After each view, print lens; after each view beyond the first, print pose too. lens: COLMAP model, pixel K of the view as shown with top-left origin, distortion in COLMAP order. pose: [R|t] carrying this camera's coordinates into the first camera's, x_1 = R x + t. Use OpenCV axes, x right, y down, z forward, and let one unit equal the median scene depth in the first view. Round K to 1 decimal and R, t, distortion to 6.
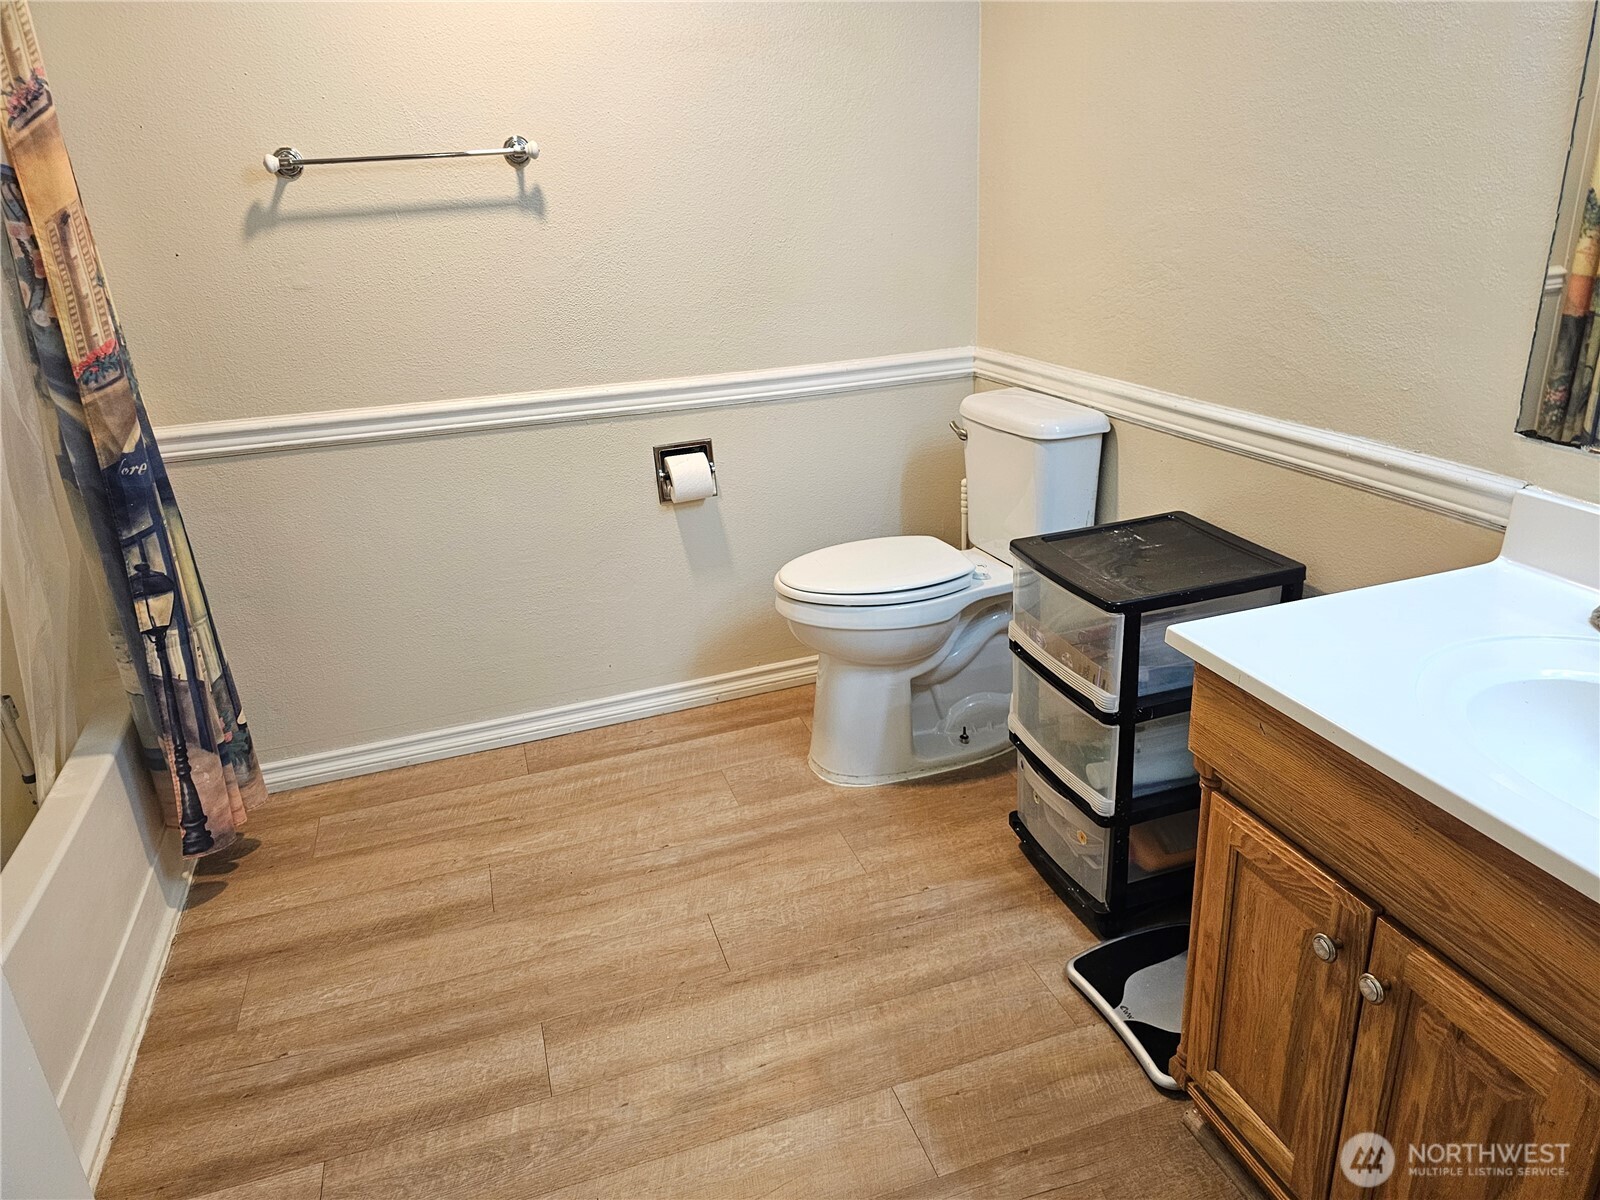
lens RADIAL K [[1068.0, 0, 800.0], [0, 1068.0, 600.0], [0, 0, 1]] dist [-0.001212, -0.006300]
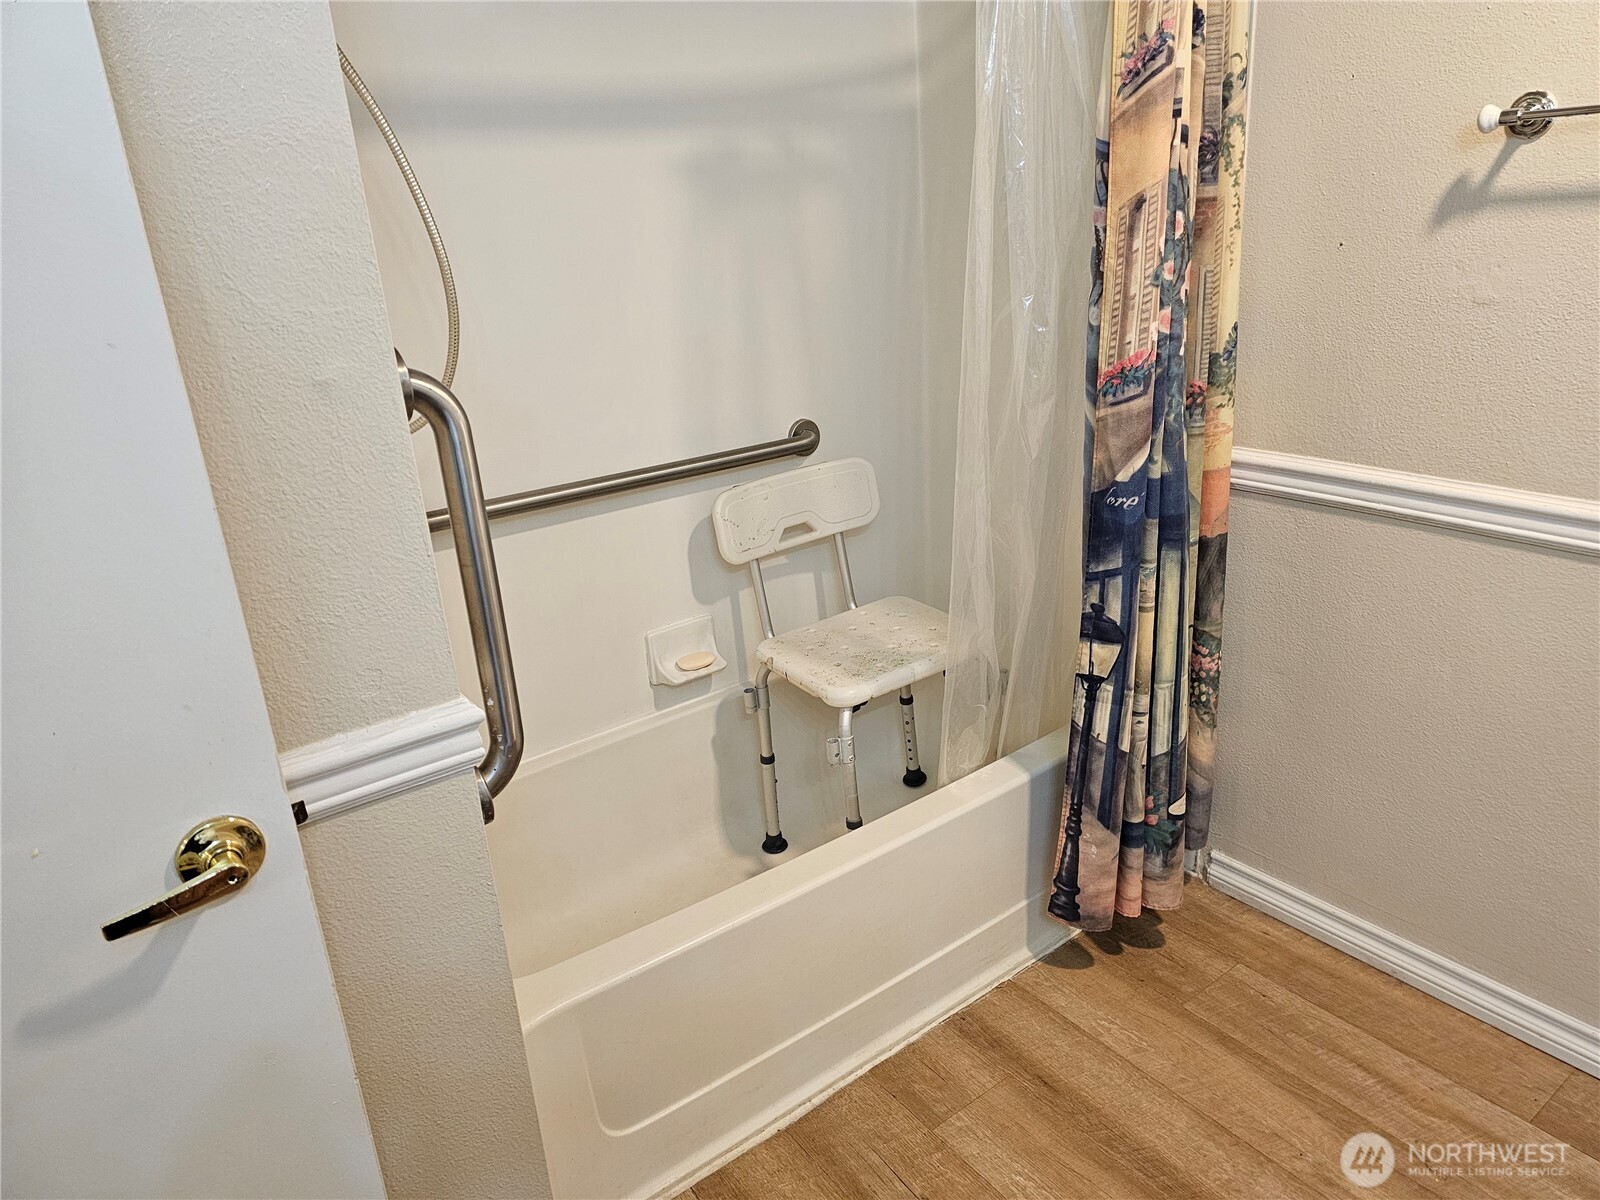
lens RADIAL K [[1080.1, 0, 802.3], [0, 1080.1, 585.5], [0, 0, 1]] dist [0.059632, -0.054933]
pose [[0.322756, 0.340830, -0.882986, 0.078074], [-0.310663, 0.919376, 0.241321, -0.184281], [0.894045, 0.196423, 0.402617, 0.422988]]
